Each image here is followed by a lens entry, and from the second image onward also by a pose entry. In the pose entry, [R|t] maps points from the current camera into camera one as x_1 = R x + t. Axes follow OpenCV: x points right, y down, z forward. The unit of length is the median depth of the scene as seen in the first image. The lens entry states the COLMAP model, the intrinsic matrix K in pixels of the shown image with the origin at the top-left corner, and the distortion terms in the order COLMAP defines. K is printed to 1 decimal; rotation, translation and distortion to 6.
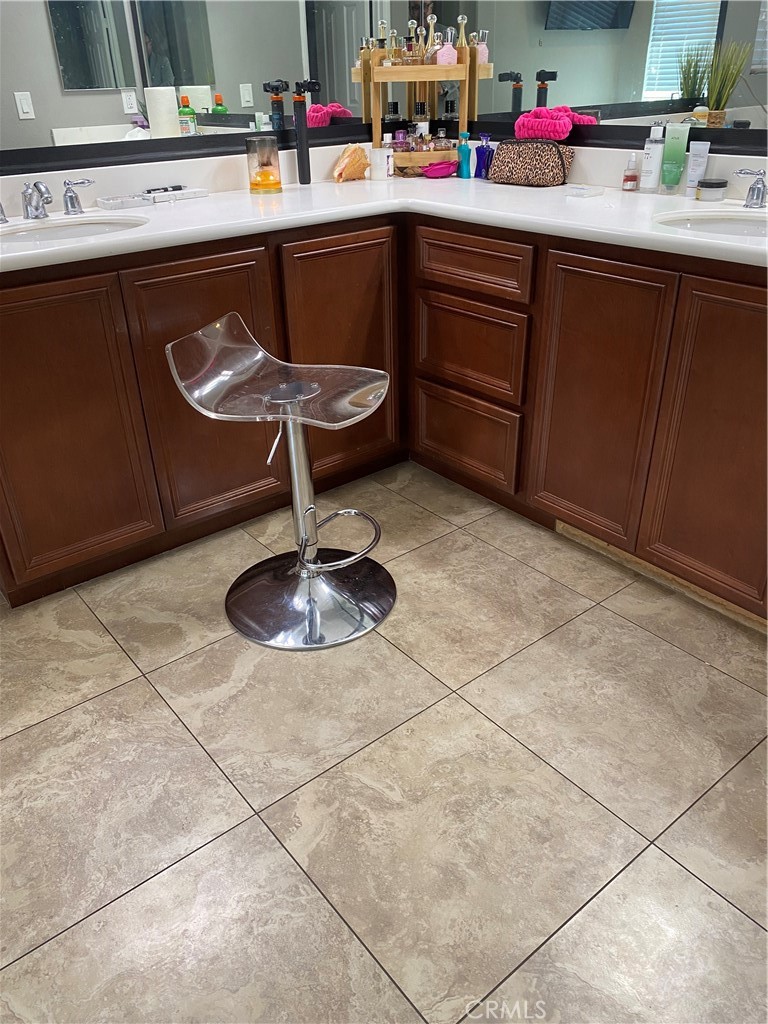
lens RADIAL K [[783.3, 0, 384.0], [0, 783.3, 512.0], [0, 0, 1]] dist [0.003214, -0.003431]
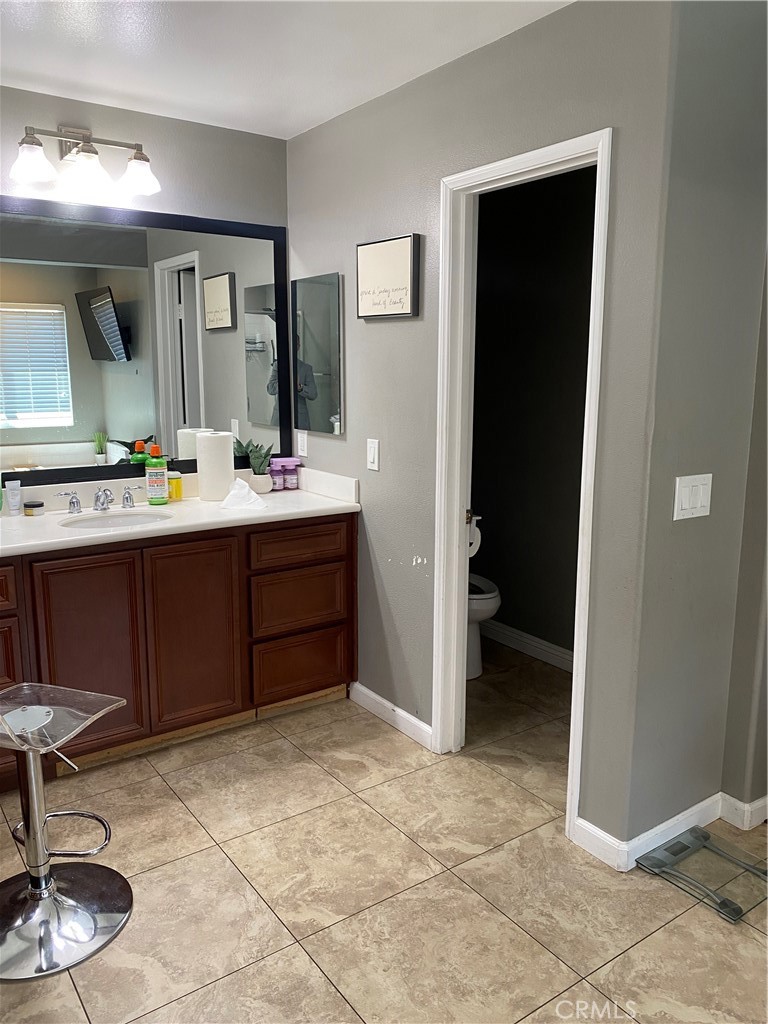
lens RADIAL K [[783.3, 0, 384.0], [0, 783.3, 512.0], [0, 0, 1]] dist [0.003214, -0.003431]
pose [[0.058822, -0.162382, 0.984973, -1.269874], [0.485756, 0.866646, 0.113865, -0.323216], [-0.872113, 0.471759, 0.129856, 0.302993]]
